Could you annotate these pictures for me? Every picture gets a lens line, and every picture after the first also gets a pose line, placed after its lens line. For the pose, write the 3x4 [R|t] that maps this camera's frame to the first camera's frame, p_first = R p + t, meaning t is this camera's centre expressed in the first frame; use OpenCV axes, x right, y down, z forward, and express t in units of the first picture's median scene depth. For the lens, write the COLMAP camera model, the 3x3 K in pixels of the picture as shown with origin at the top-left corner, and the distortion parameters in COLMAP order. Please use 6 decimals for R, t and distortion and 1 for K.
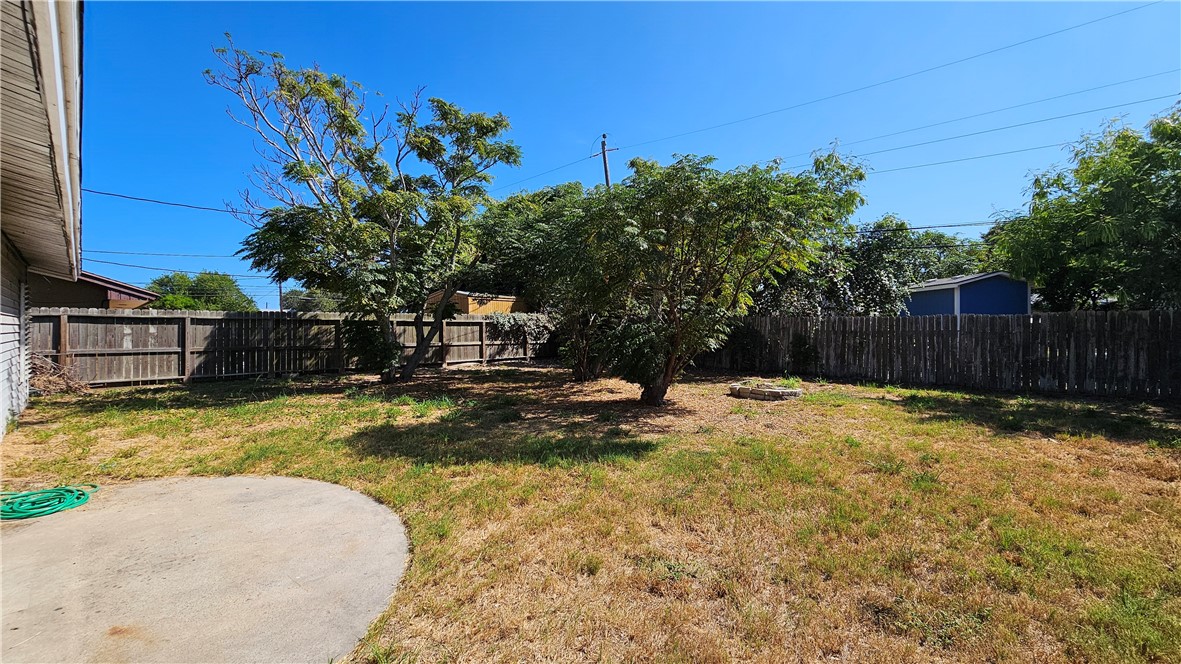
lens RADIAL K [[489.2, 0, 590.9], [0, 489.2, 331.3], [0, 0, 1]] dist [-0.002362, 0.000894]
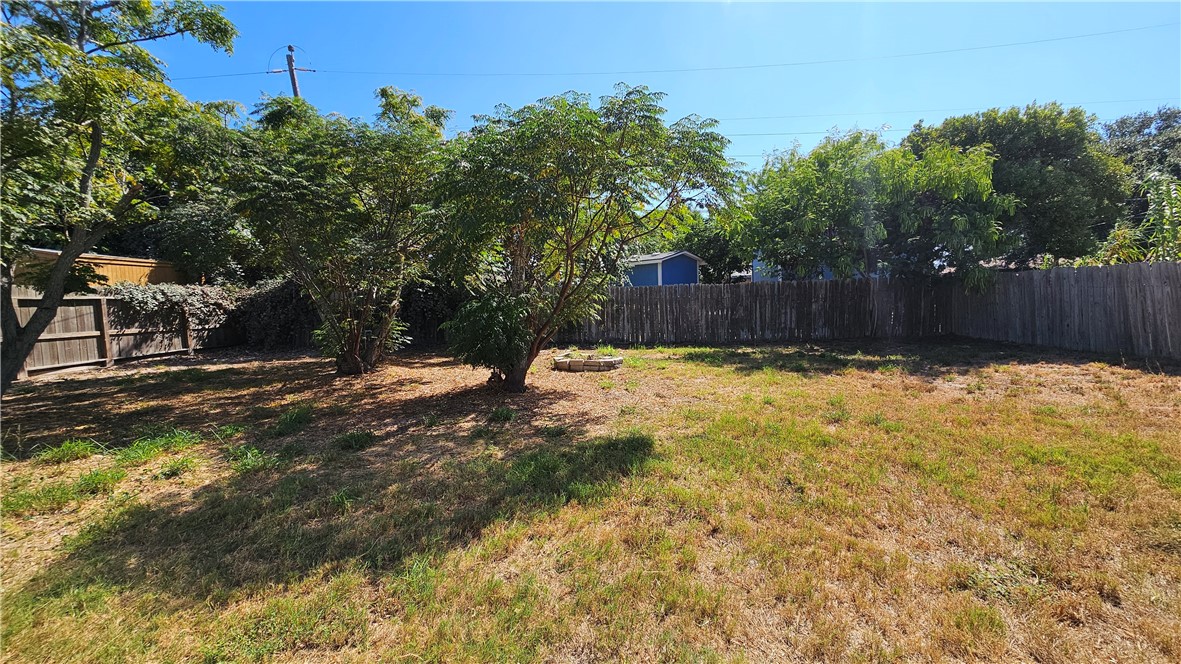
lens RADIAL K [[489.2, 0, 590.5], [0, 489.2, 331.1], [0, 0, 1]] dist [-0.002362, 0.000894]
pose [[0.769266, -0.060261, 0.636081, -0.139721], [0.027133, 0.997725, 0.061707, 0.000363], [-0.638353, -0.030211, 0.769151, 0.132149]]
